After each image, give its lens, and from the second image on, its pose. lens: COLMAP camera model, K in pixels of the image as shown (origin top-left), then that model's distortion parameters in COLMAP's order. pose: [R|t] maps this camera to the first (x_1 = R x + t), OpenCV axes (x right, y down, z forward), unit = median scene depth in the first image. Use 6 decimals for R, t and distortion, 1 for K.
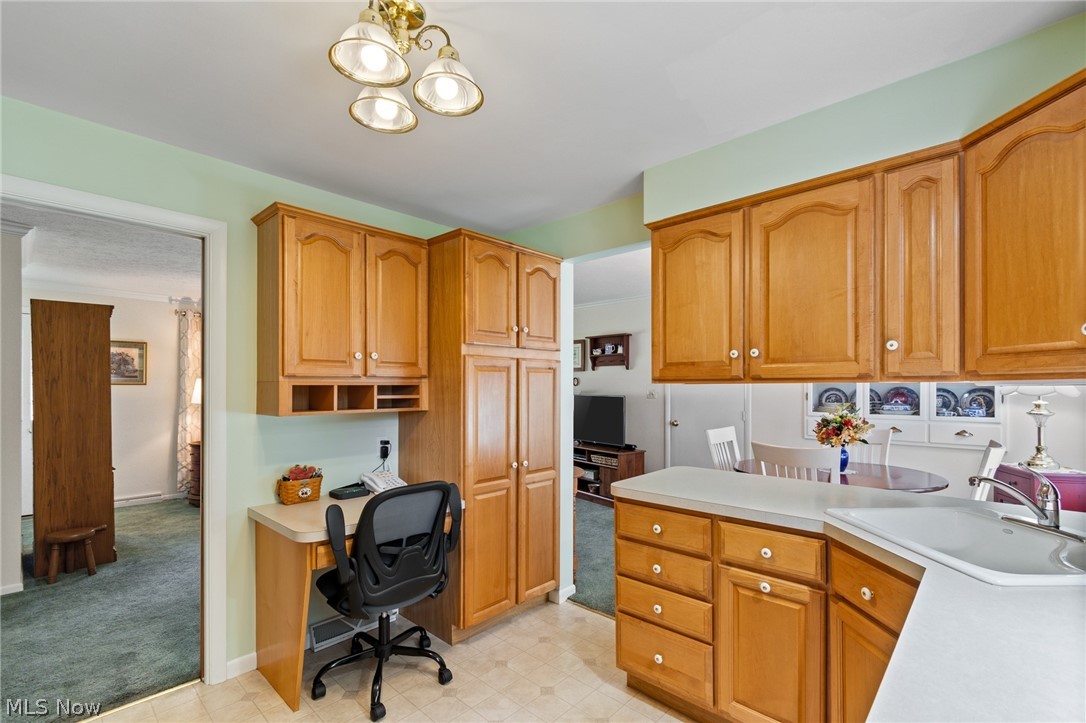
lens RADIAL K [[482.0, 0, 542.0], [0, 482.0, 382.6], [0, 0, 1]] dist [0.001643, 0.000241]
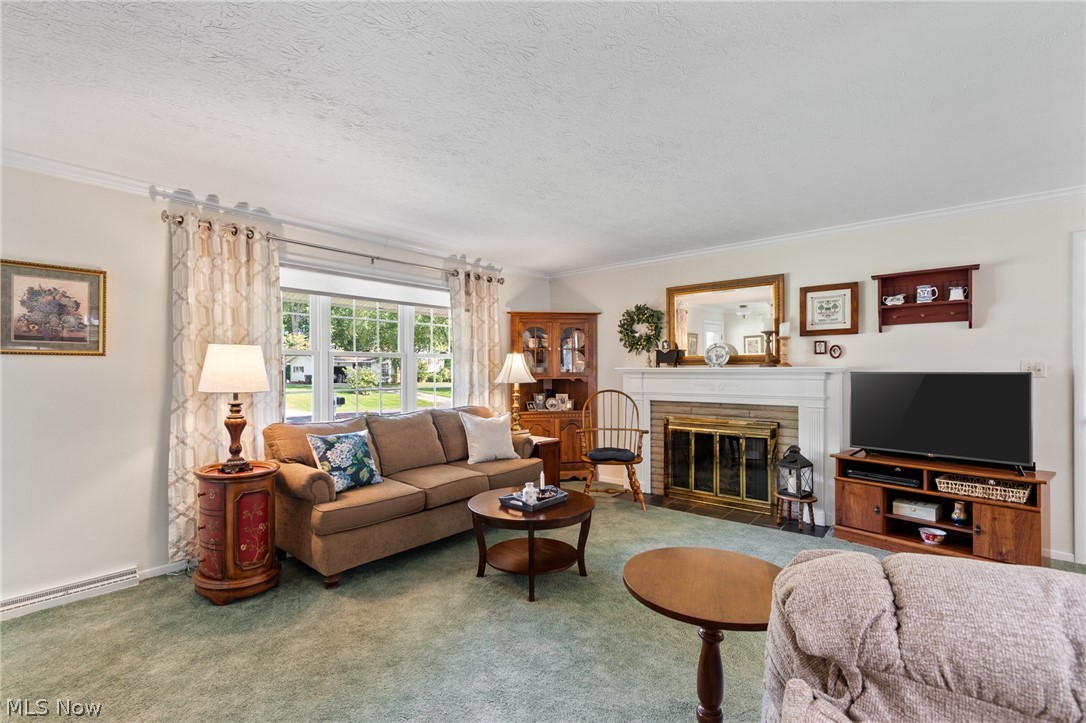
lens RADIAL K [[482.0, 0, 541.4], [0, 482.0, 365.9], [0, 0, 1]] dist [0.001643, 0.000241]
pose [[0.998642, -0.004786, 0.051869, -0.384764], [0.004841, 0.999988, -0.000927, 0.017347], [-0.051864, 0.001177, 0.998653, 0.465141]]
